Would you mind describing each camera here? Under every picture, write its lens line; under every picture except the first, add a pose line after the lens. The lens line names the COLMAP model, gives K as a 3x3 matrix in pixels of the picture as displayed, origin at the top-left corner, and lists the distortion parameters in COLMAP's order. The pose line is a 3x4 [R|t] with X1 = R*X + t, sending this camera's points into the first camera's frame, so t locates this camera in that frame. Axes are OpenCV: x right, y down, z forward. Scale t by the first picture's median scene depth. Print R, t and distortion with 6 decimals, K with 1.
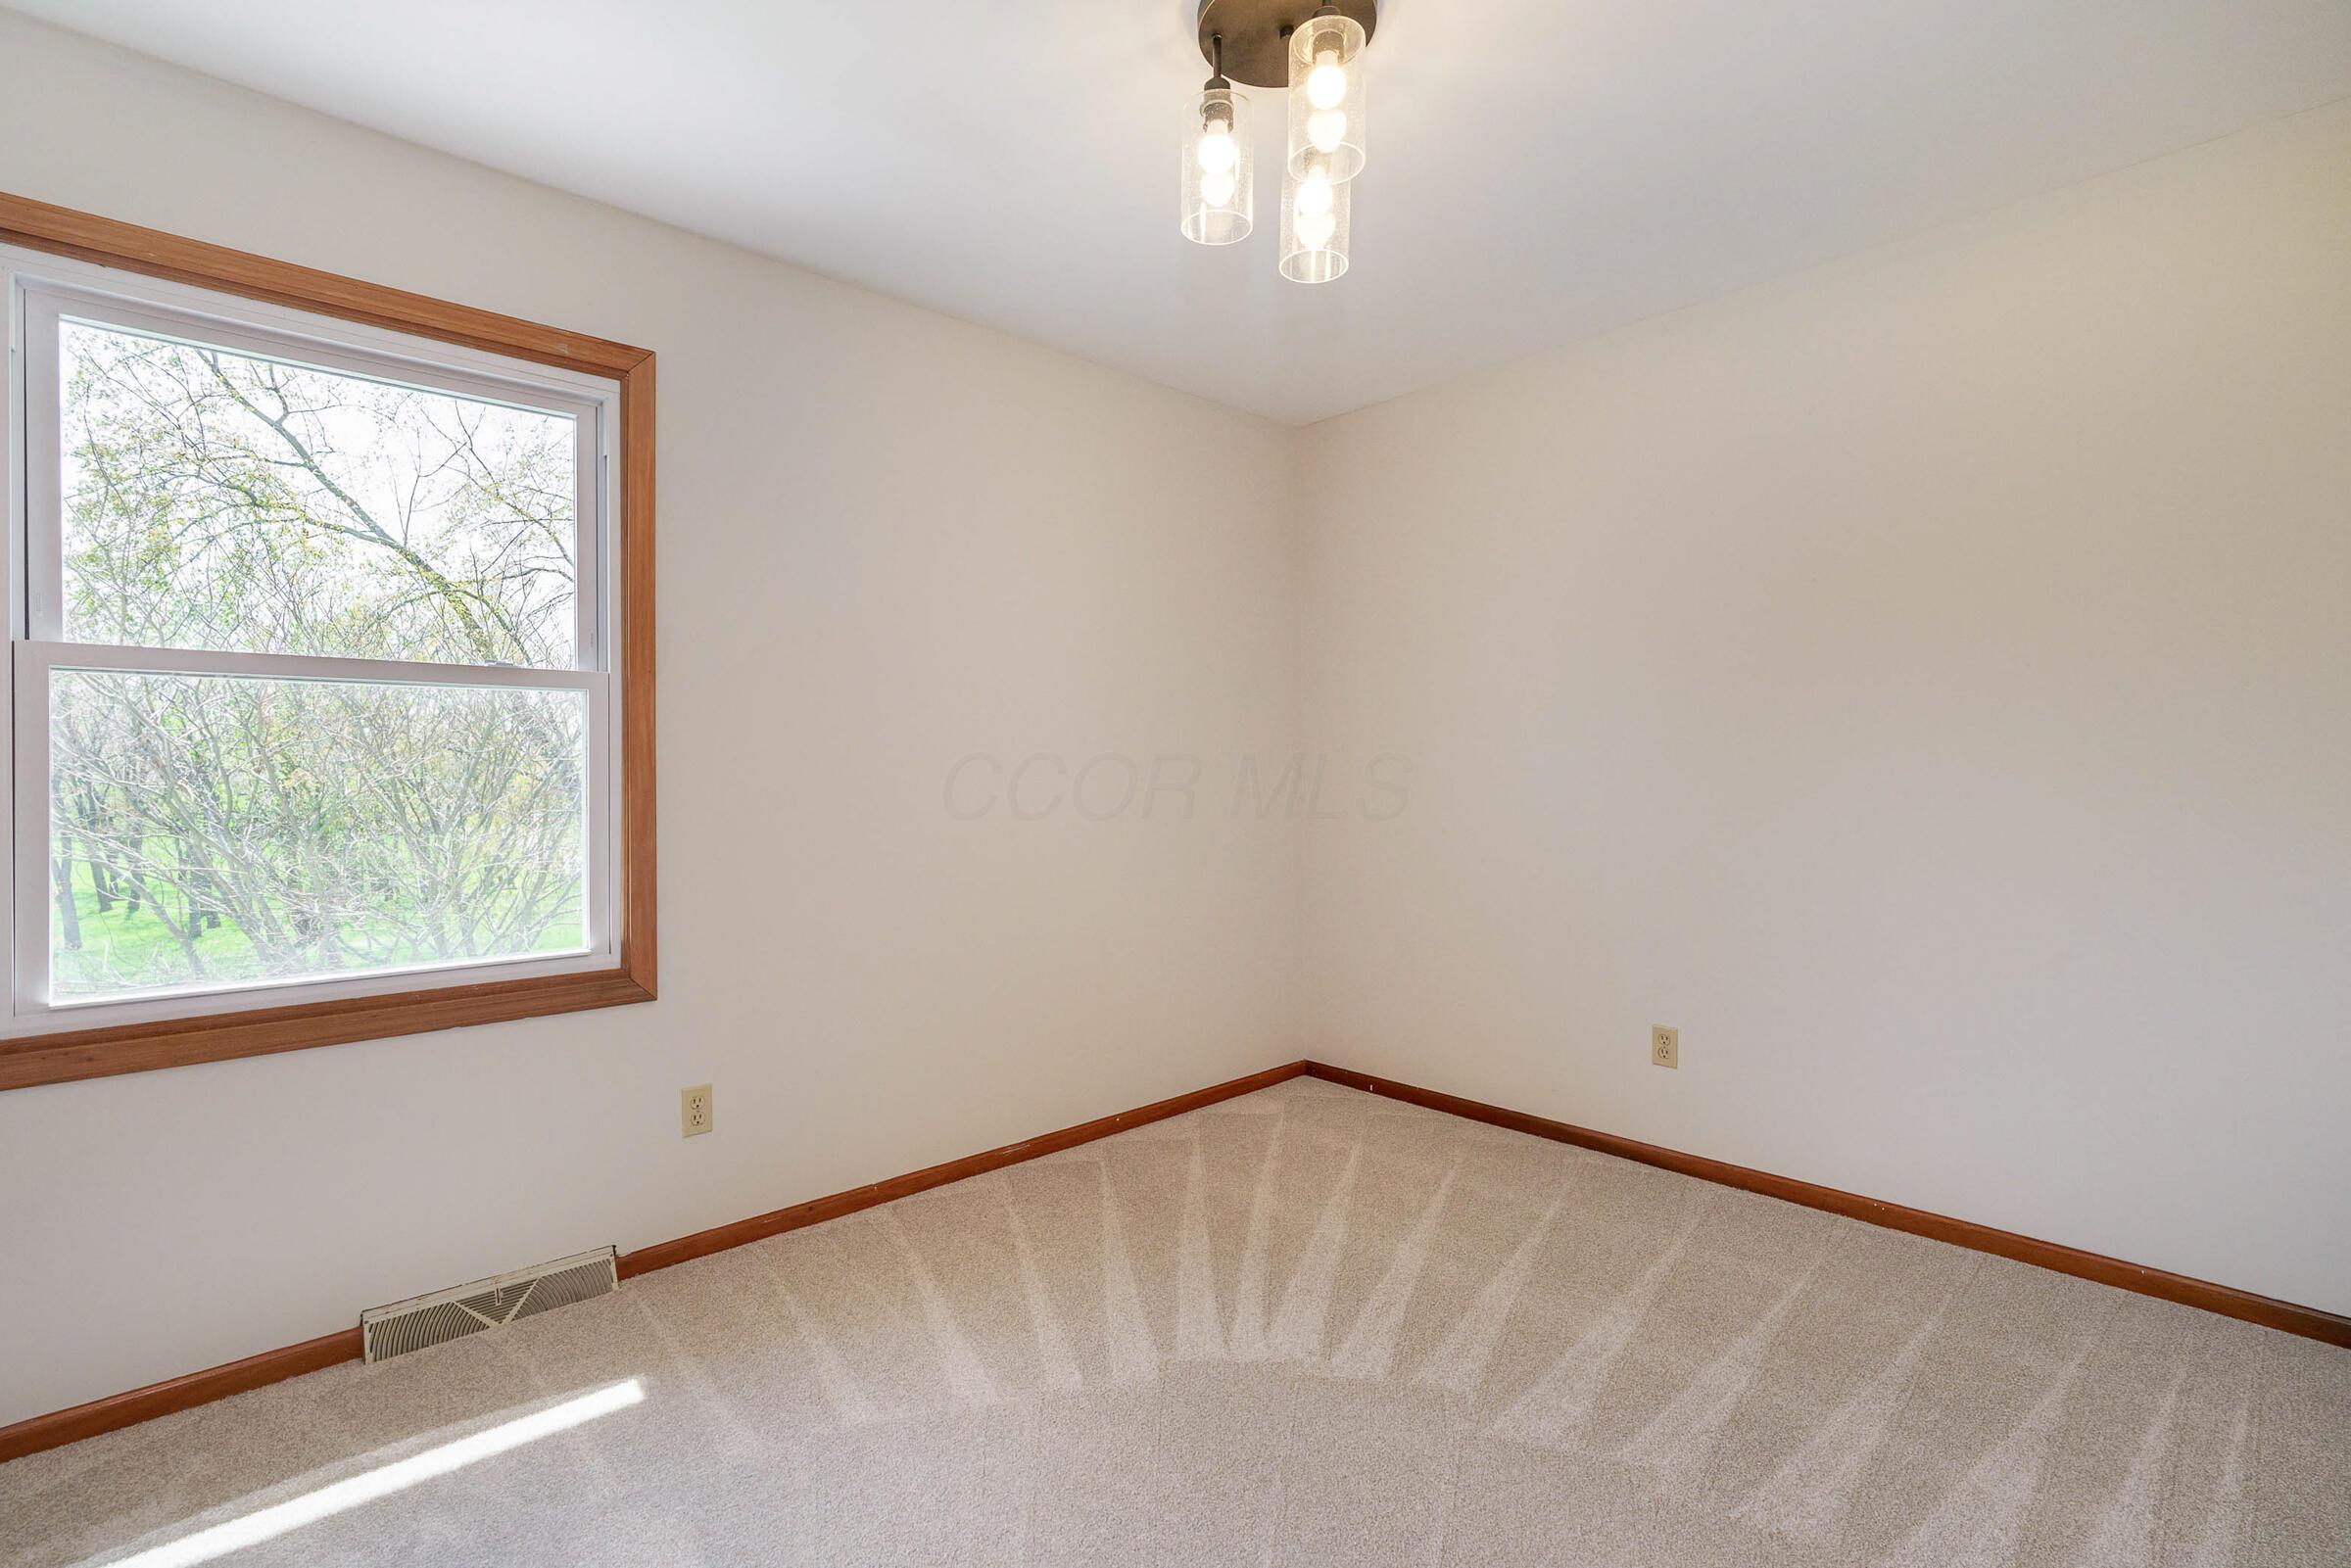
lens RADIAL K [[1155.1, 0, 1172.6], [0, 1155.1, 785.3], [0, 0, 1]] dist [-0.004093, 0.001045]
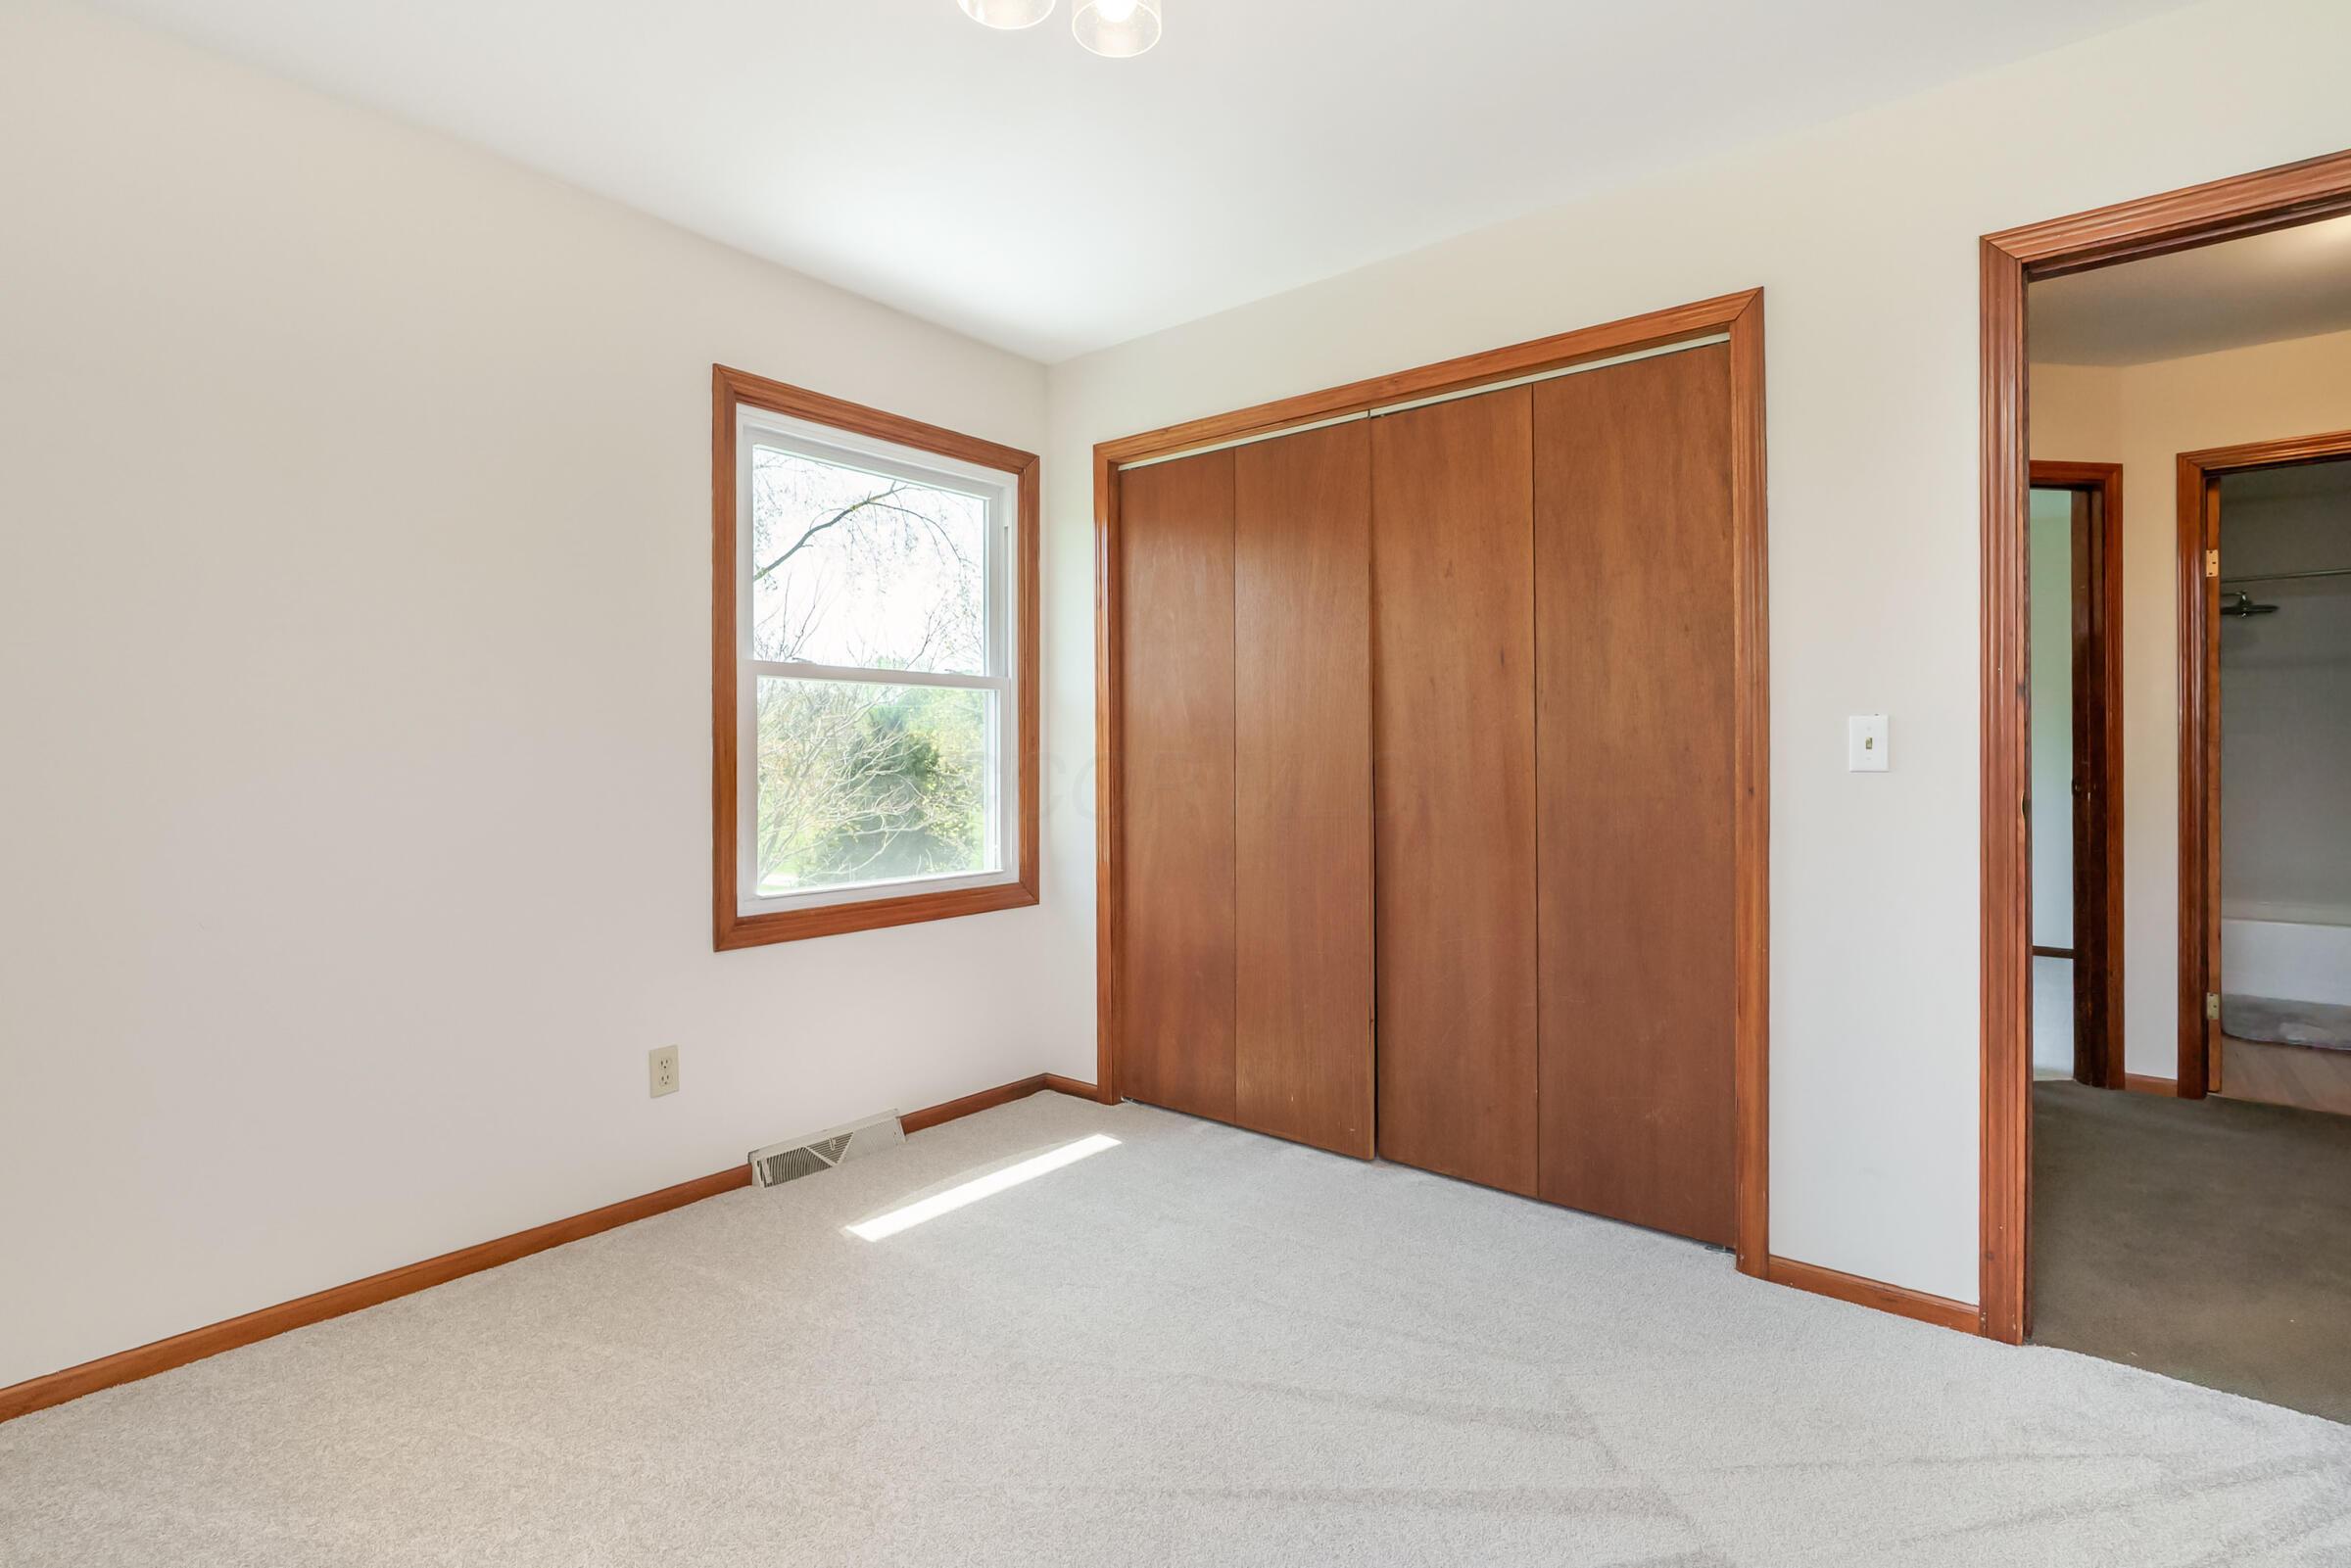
lens RADIAL K [[1155.1, 0, 1189.7], [0, 1155.1, 762.5], [0, 0, 1]] dist [-0.004093, 0.001045]
pose [[0.990064, 0.000732, 0.140618, -0.465714], [-0.001193, 0.999994, 0.003192, 0.004405], [-0.140615, -0.003328, 0.990059, -0.460552]]
